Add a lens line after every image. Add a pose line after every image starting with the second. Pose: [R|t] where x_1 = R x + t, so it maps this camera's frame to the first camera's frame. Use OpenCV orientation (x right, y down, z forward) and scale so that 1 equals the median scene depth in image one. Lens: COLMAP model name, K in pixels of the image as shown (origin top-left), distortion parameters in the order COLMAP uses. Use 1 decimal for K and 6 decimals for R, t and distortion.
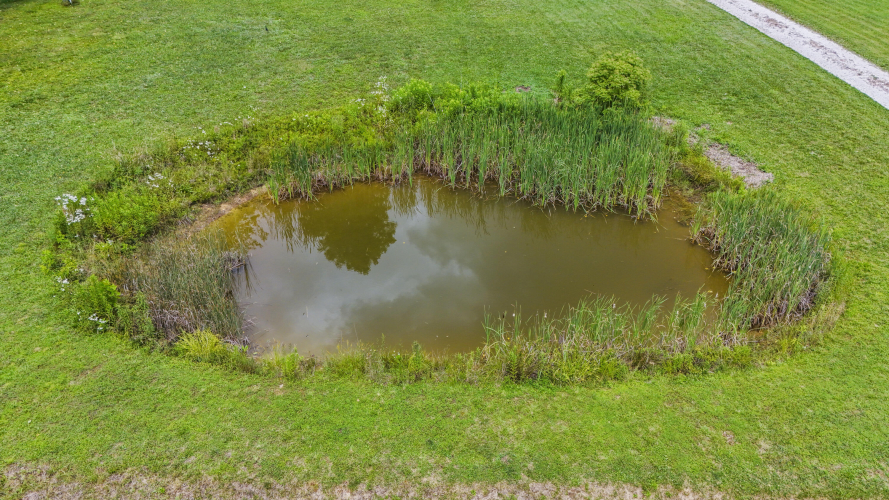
lens RADIAL K [[658.5, 0, 444.5], [0, 658.5, 250.0], [0, 0, 1]] dist [0.085018, -0.079544]
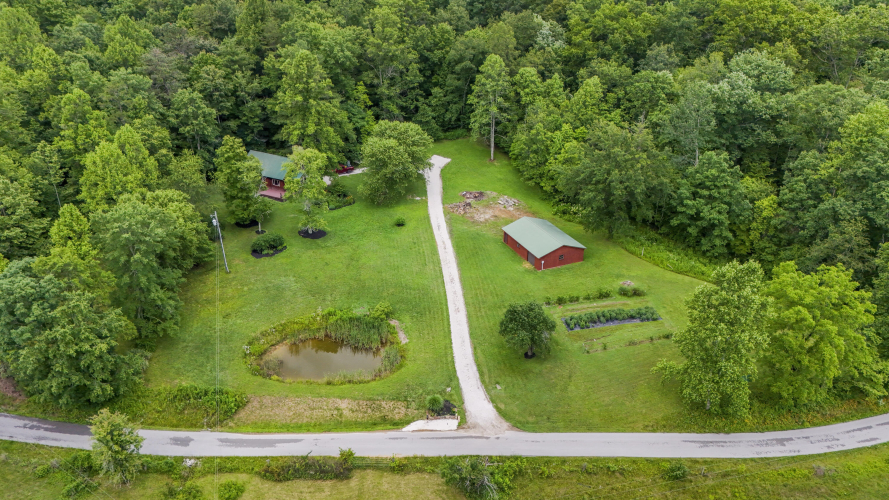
lens RADIAL K [[658.5, 0, 444.5], [0, 658.5, 250.0], [0, 0, 1]] dist [0.085018, -0.079544]
pose [[0.999476, 0.014563, -0.028893, 0.766927], [-0.017231, 0.995390, -0.094351, -0.270342], [0.027386, 0.094799, 0.995120, -2.926174]]
